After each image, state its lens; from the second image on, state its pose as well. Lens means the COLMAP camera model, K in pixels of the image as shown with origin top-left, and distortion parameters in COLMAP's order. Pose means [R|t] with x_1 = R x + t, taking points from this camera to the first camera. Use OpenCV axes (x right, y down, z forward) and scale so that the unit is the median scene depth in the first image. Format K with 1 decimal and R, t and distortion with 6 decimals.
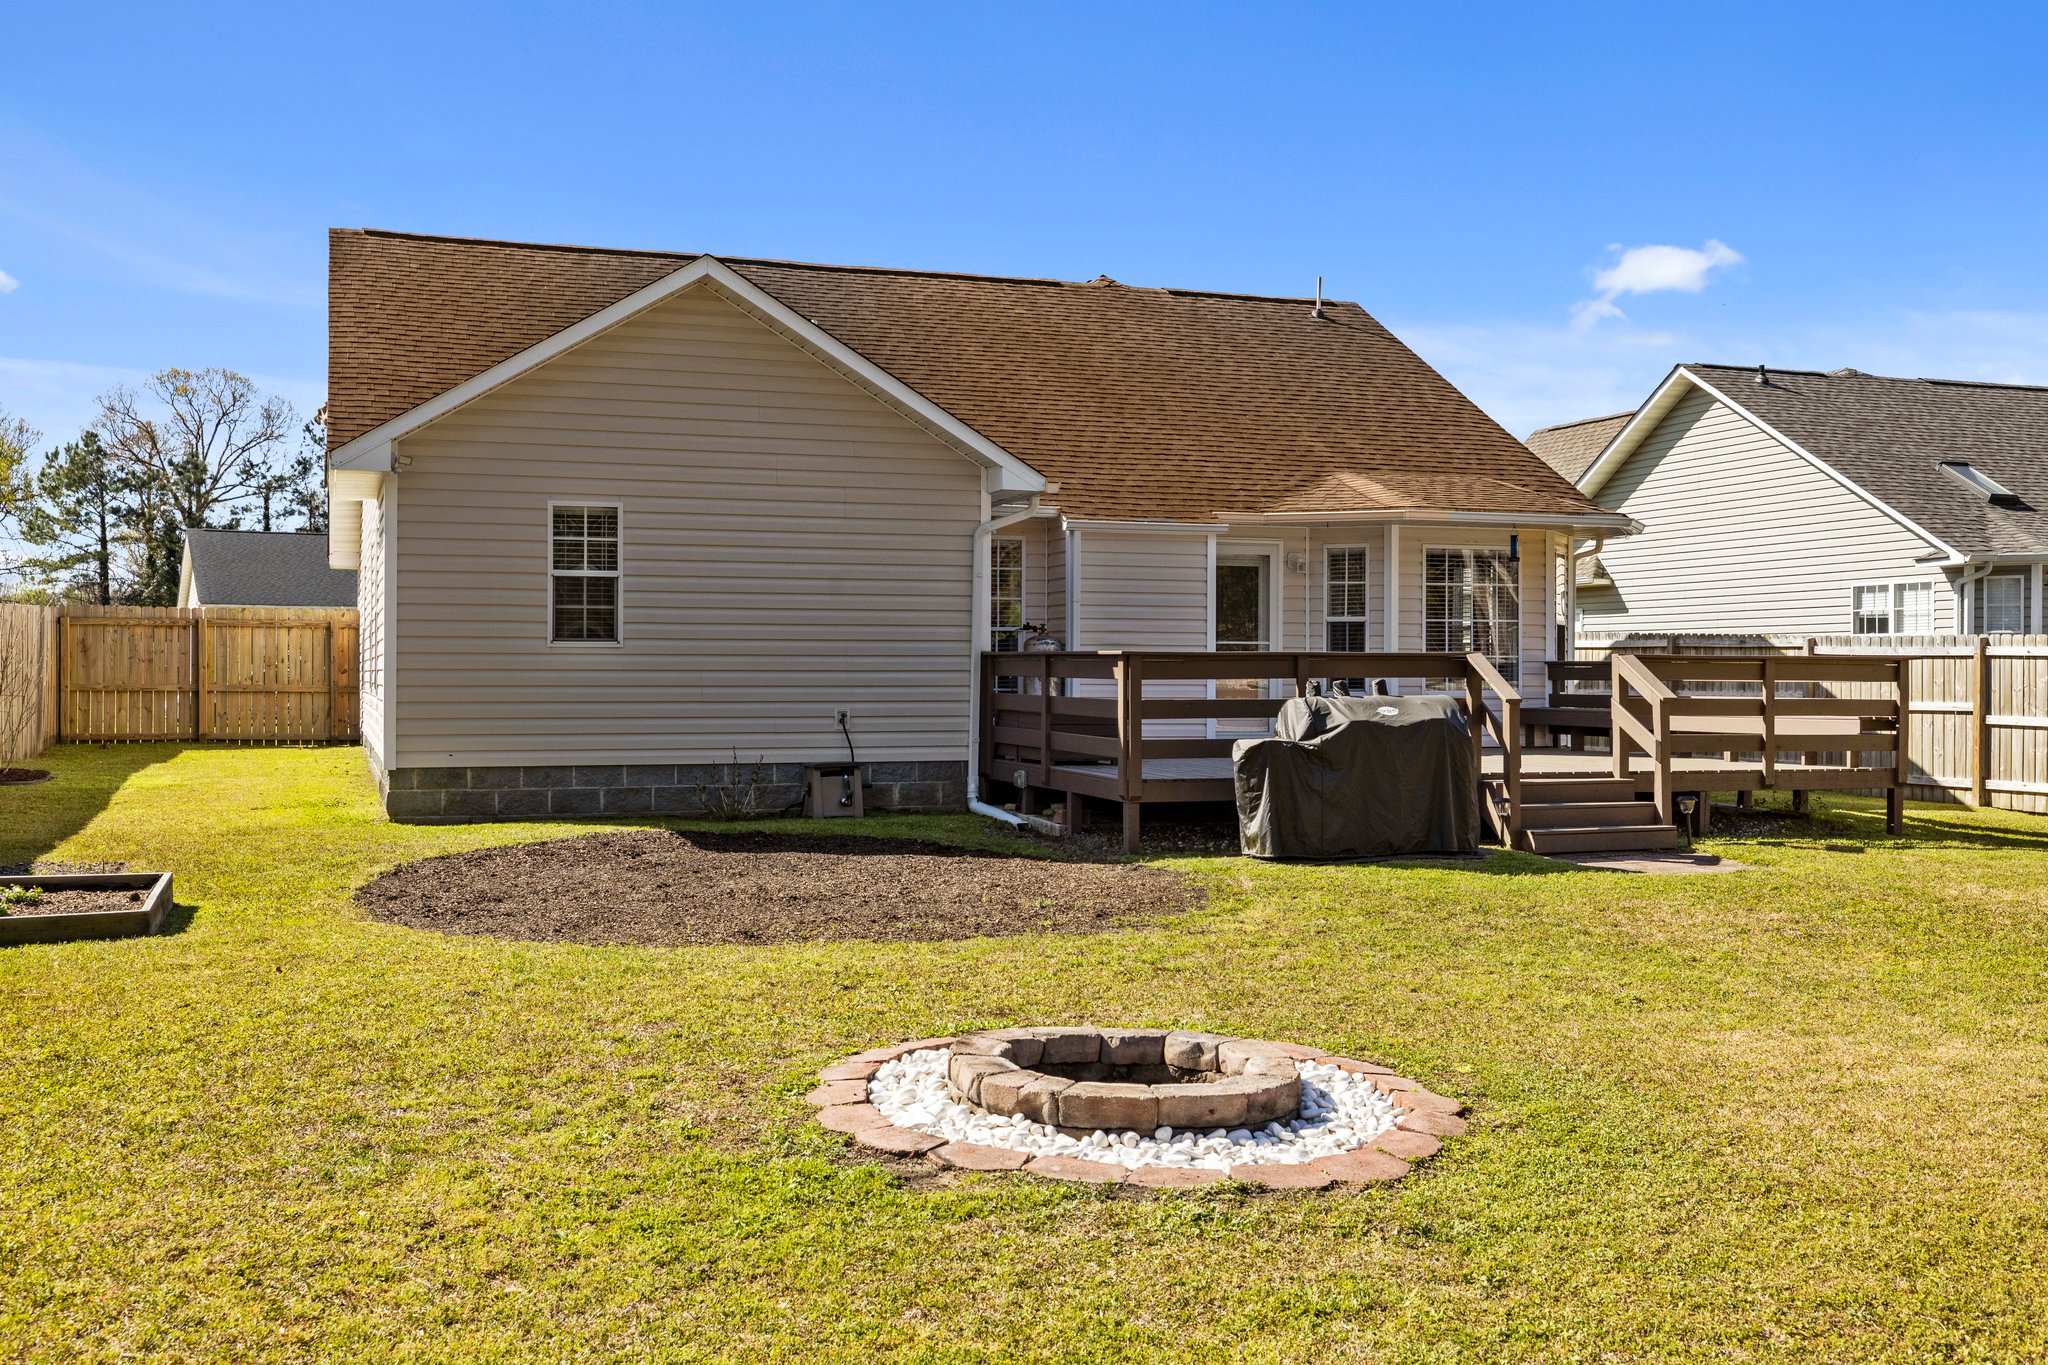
lens RADIAL K [[1983.3, 0, 1026.1], [0, 1983.3, 670.8], [0, 0, 1]] dist [-0.000937, 0.000000]
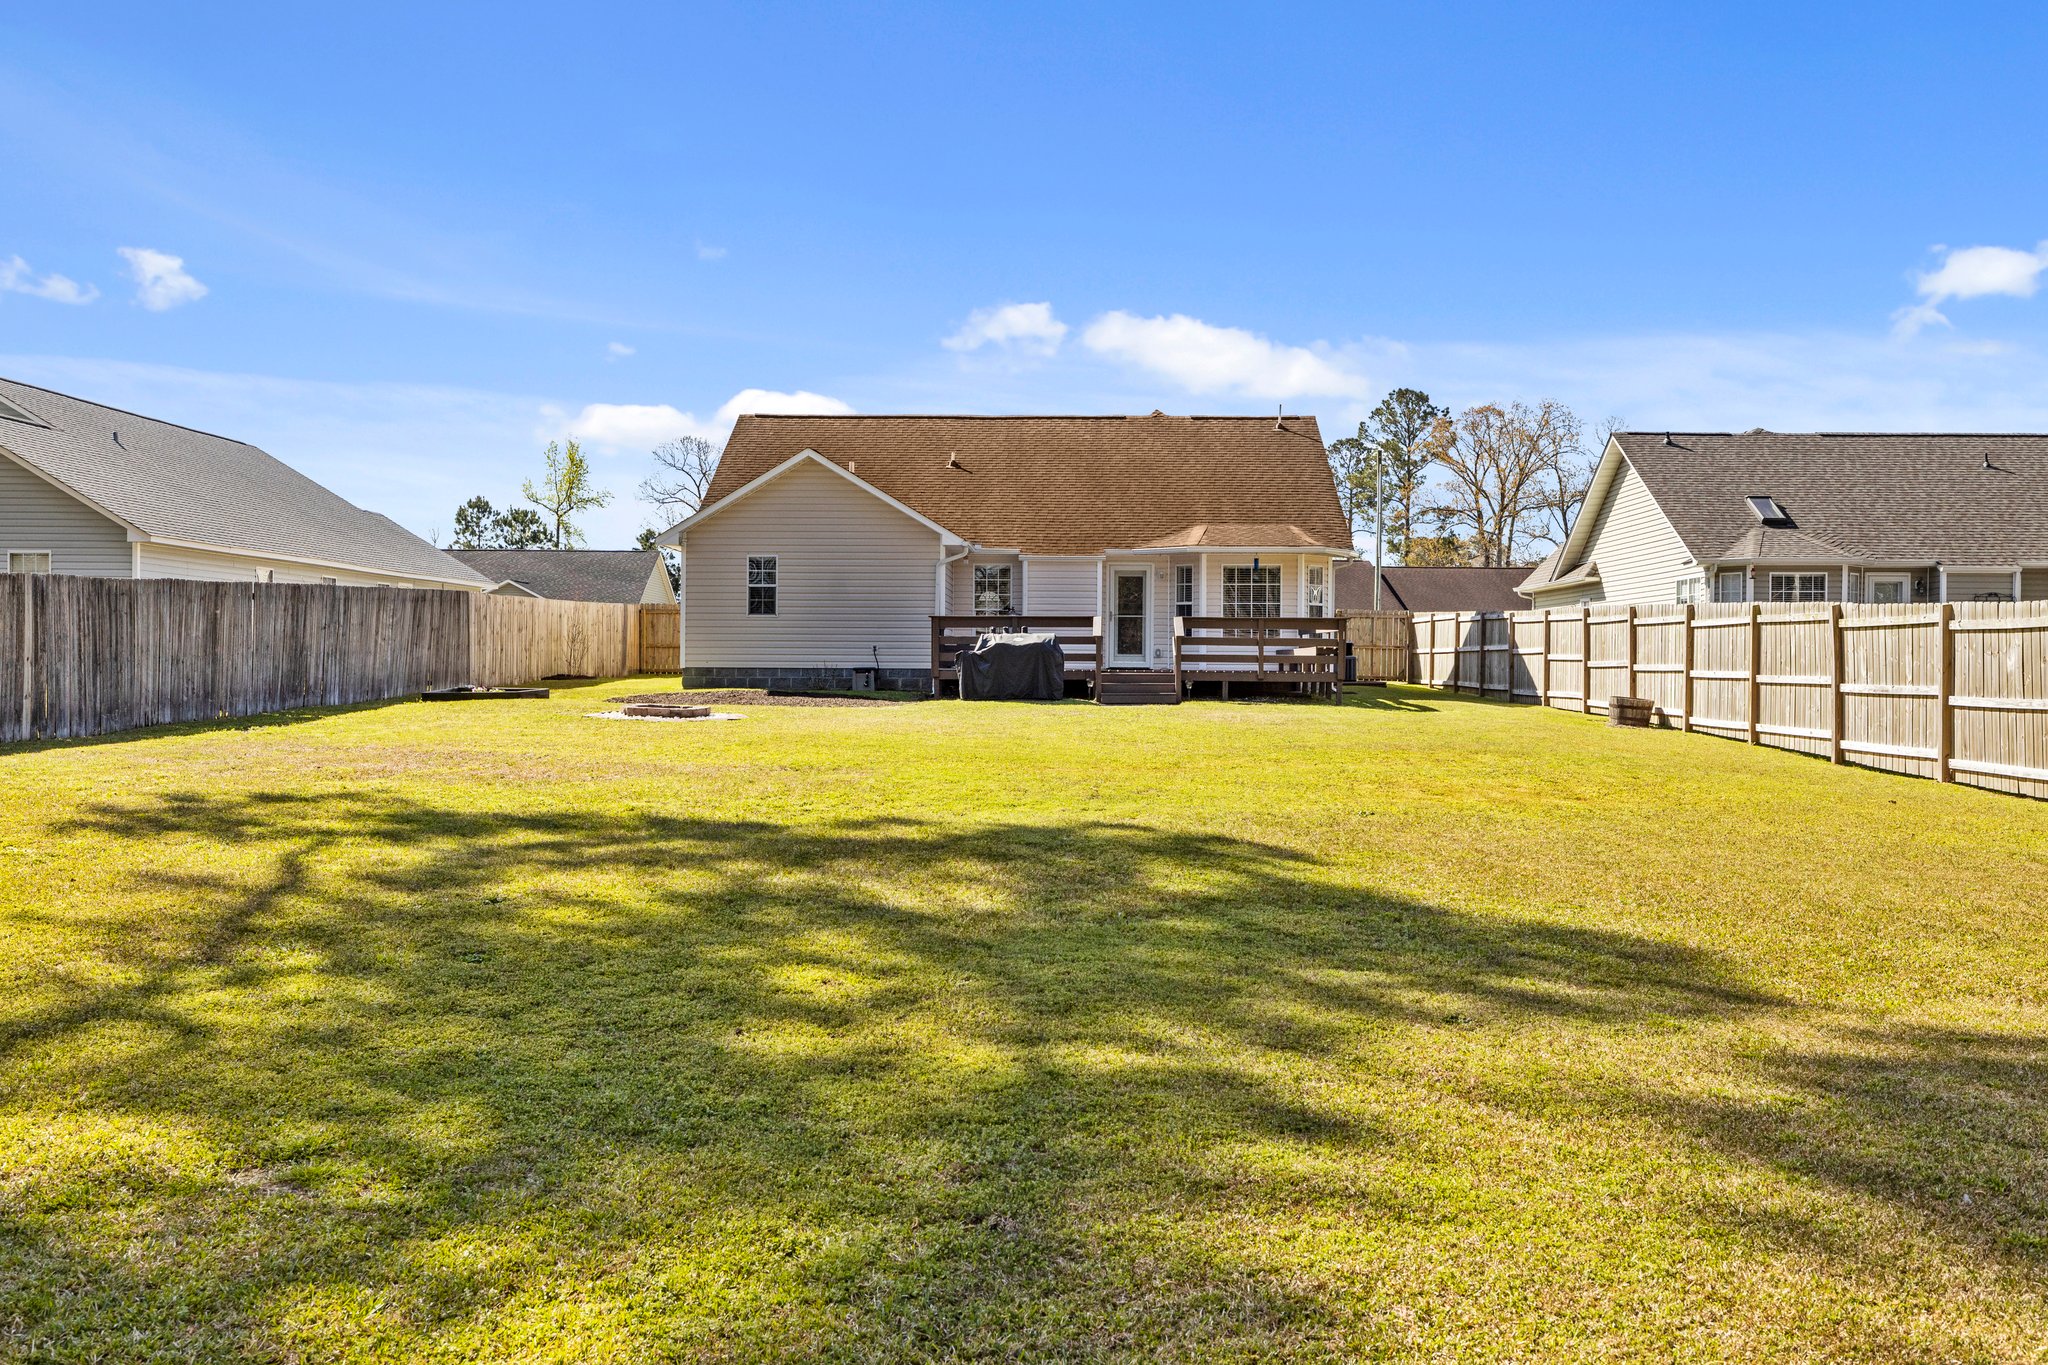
lens RADIAL K [[1760.7, 0, 1020.1], [0, 1760.7, 682.2], [0, 0, 1]] dist [0.019427, 0.000386]
pose [[0.935679, 0.006458, -0.352794, 0.743303], [-0.002728, 0.999935, 0.011069, 0.038415], [0.352843, -0.009394, 0.935635, -0.782349]]
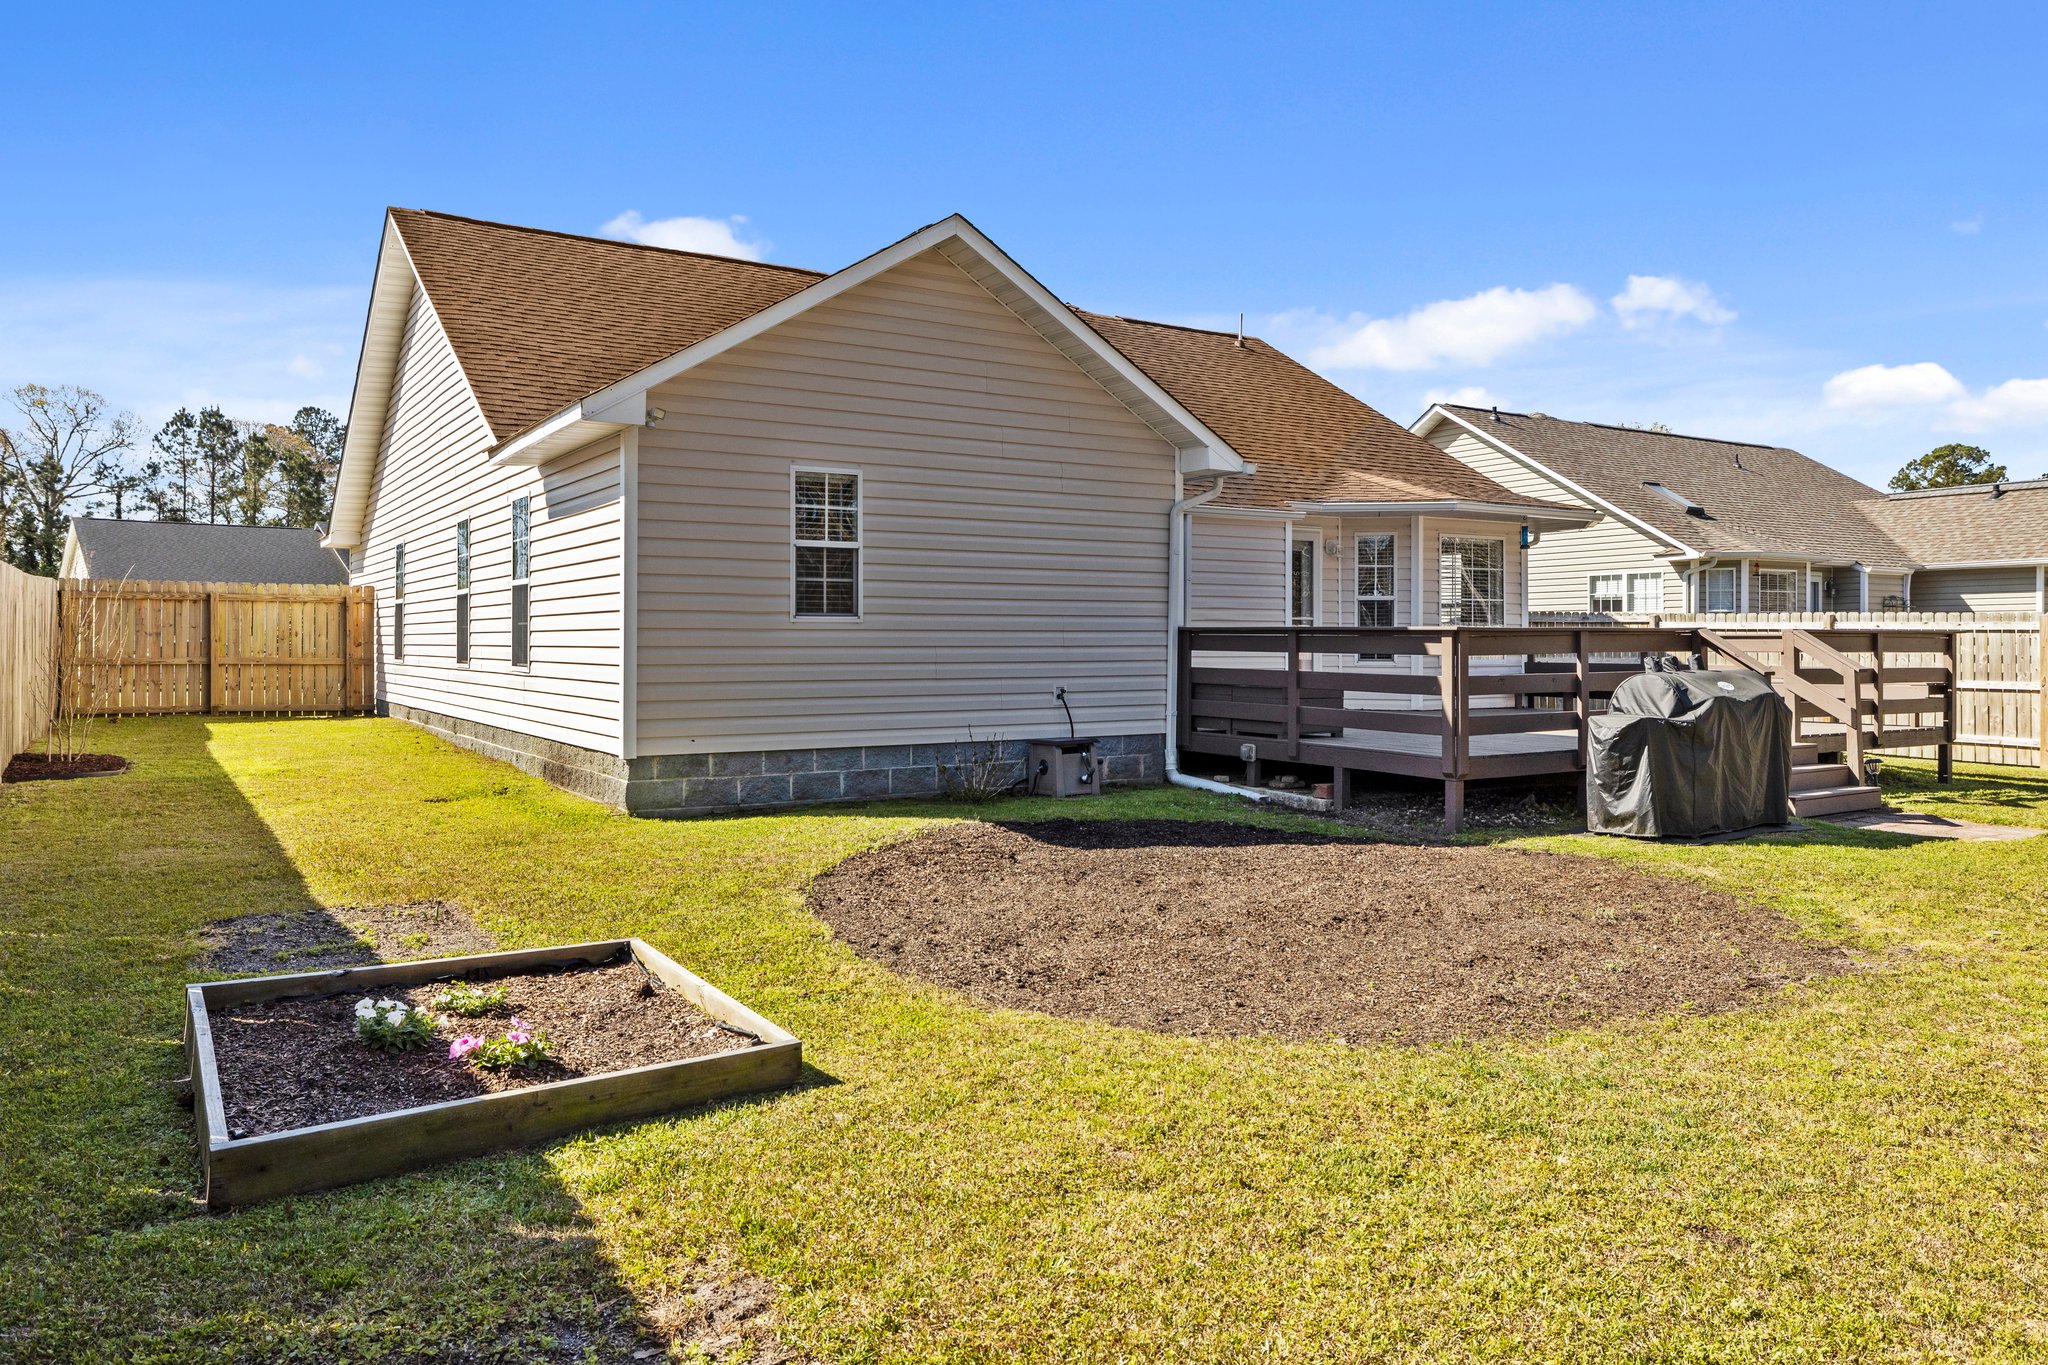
lens RADIAL K [[1427.9, 0, 1046.9], [0, 1427.9, 624.4], [0, 0, 1]] dist [-0.010170, 0.001166]
pose [[0.973134, 0.000368, 0.230239, -0.258050], [0.001884, 0.999952, -0.009564, -0.003966], [-0.230231, 0.009741, 0.973087, 0.294987]]
